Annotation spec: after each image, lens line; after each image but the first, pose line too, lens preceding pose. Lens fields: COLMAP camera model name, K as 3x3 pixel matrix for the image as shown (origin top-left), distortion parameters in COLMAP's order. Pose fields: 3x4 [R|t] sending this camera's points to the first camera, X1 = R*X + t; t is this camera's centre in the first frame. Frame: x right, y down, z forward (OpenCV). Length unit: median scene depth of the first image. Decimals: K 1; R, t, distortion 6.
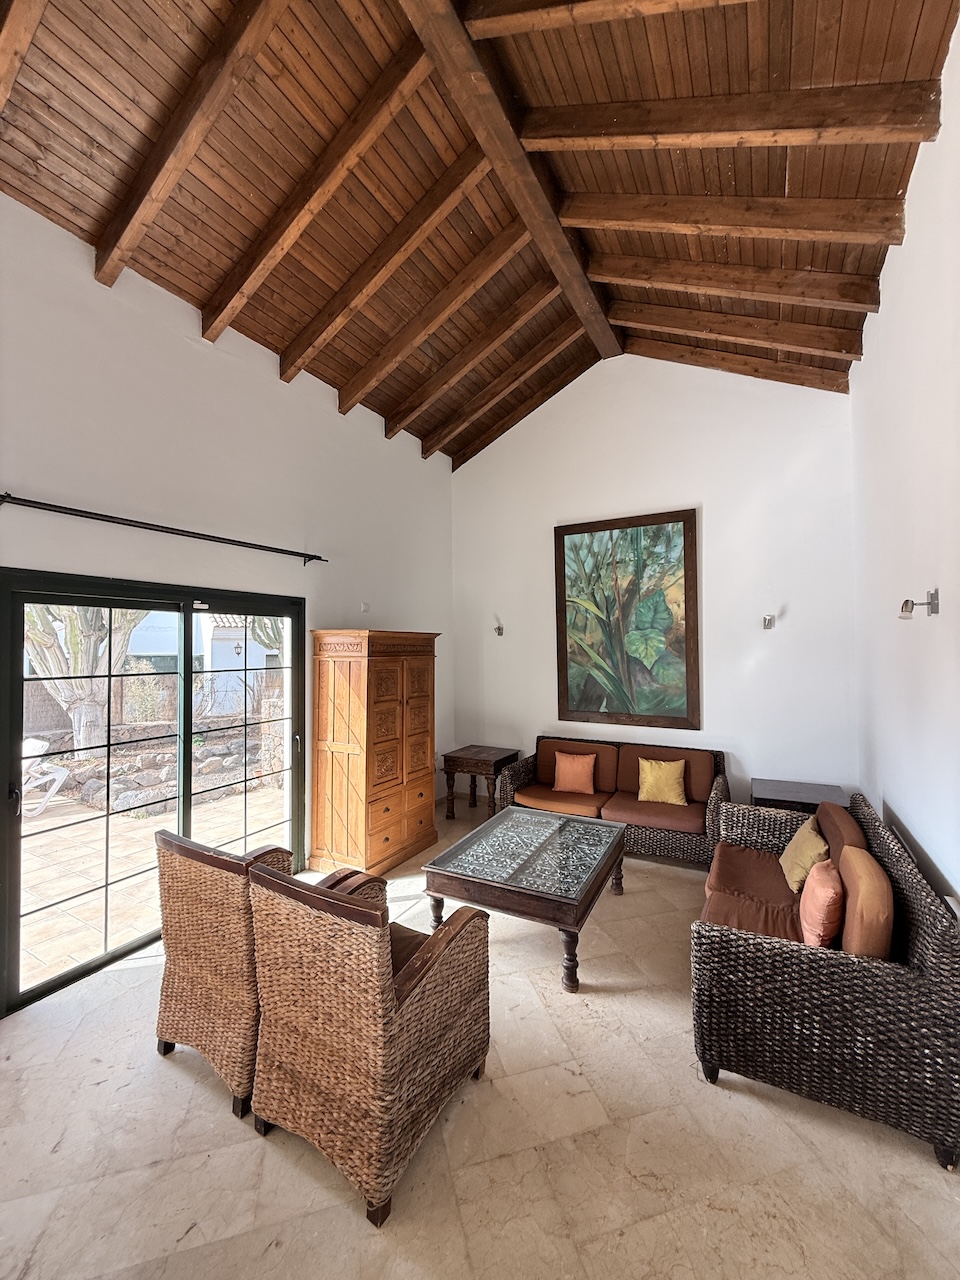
lens RADIAL K [[510.5, 0, 478.7], [0, 510.5, 635.2], [0, 0, 1]] dist [-0.000381, 0.000499]
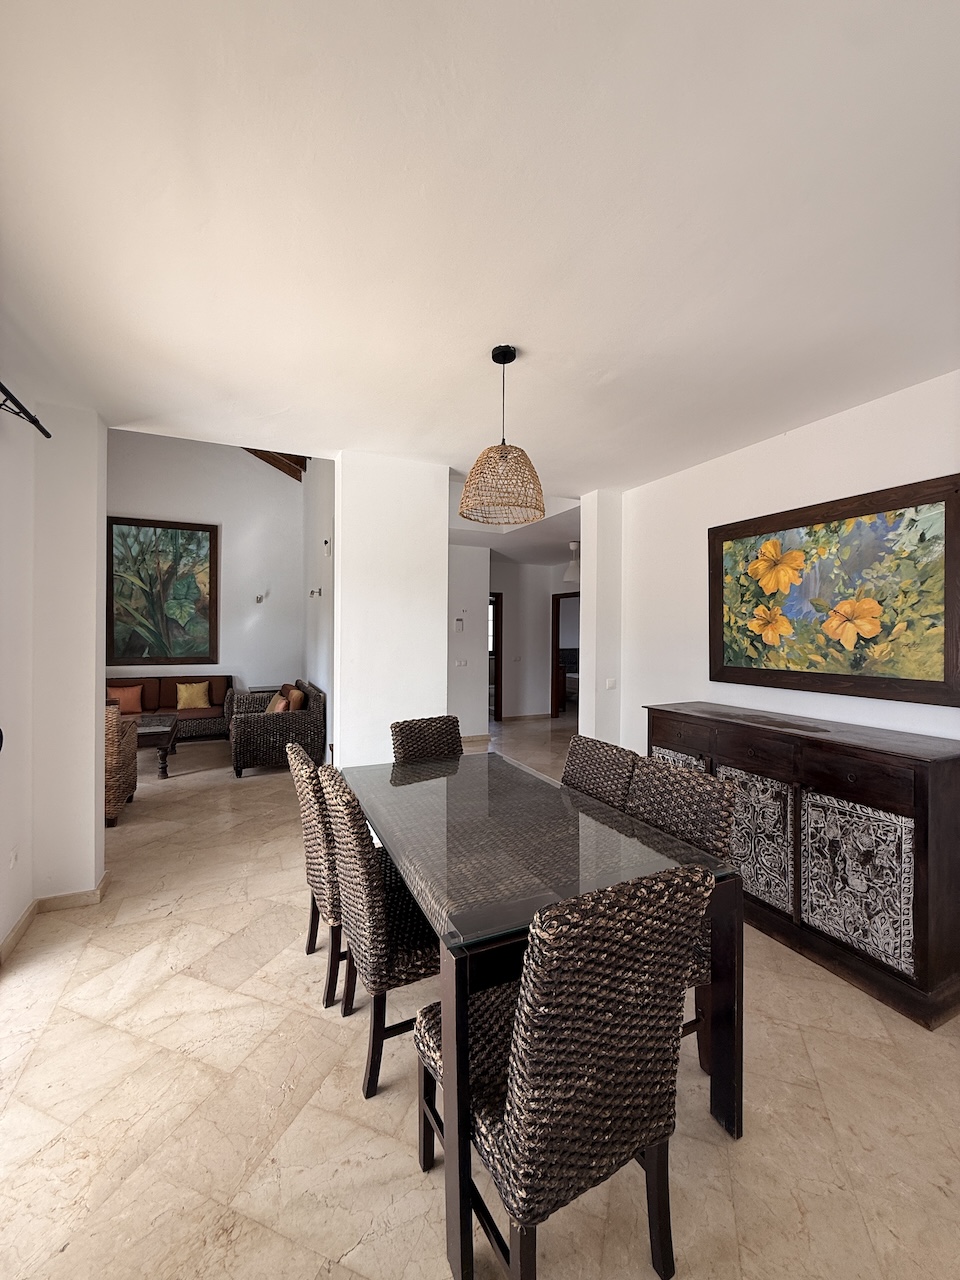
lens RADIAL K [[510.5, 0, 482.9], [0, 510.5, 634.2], [0, 0, 1]] dist [-0.000381, 0.000499]
pose [[0.583393, 0.006608, 0.812163, -0.418543], [-0.028535, 0.999516, 0.012365, 0.052291], [-0.811689, -0.030389, 0.583299, -0.667320]]
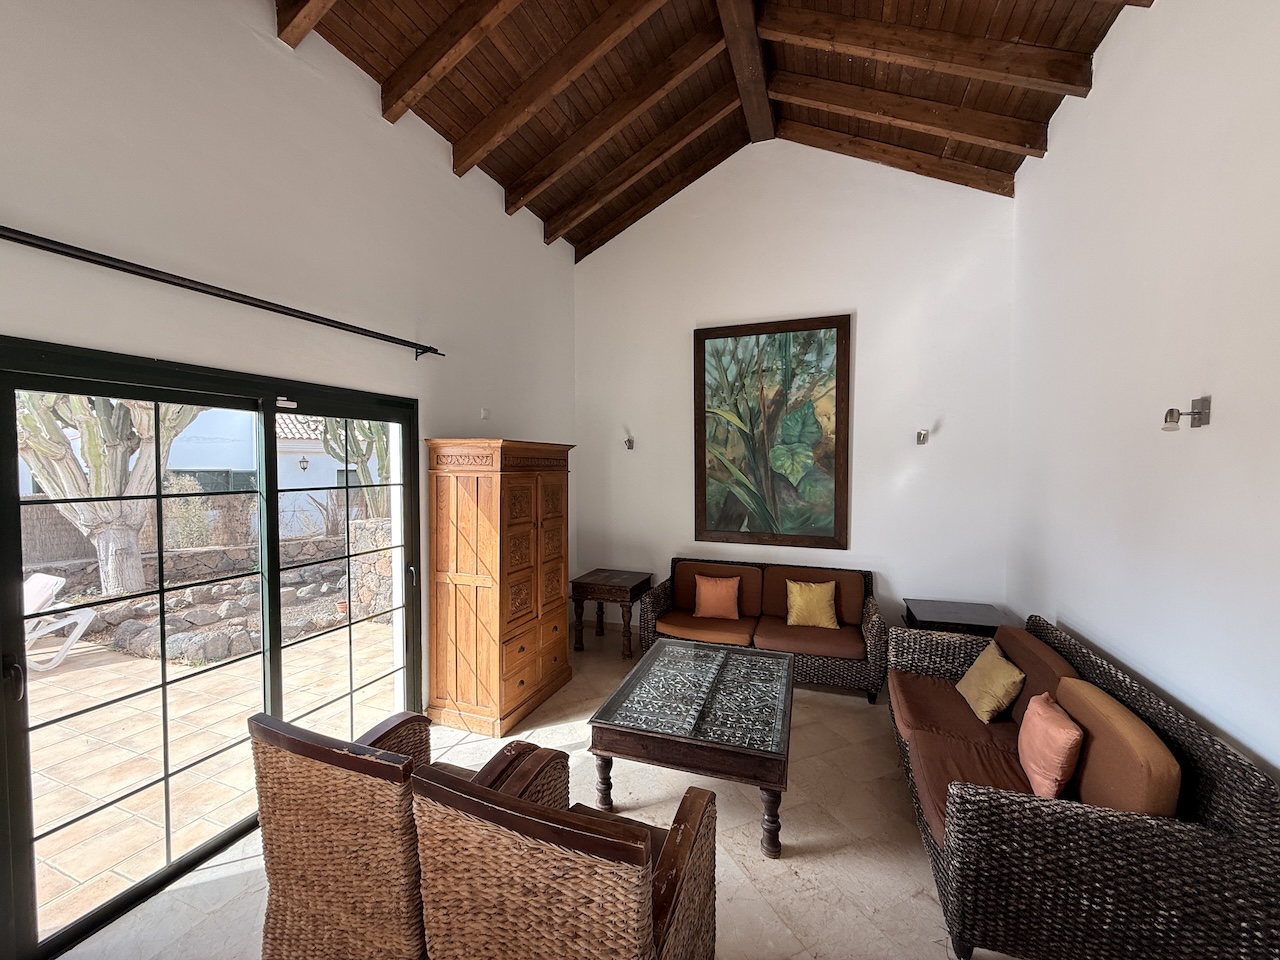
lens RADIAL K [[510.5, 0, 633.9], [0, 510.5, 479.5], [0, 0, 1]] dist [-0.000381, 0.000499]
pose [[0.989546, 0.001324, 0.144213, -0.109947], [-0.009234, 0.998488, 0.054192, 0.006960], [-0.143923, -0.054958, 0.988062, 0.128586]]
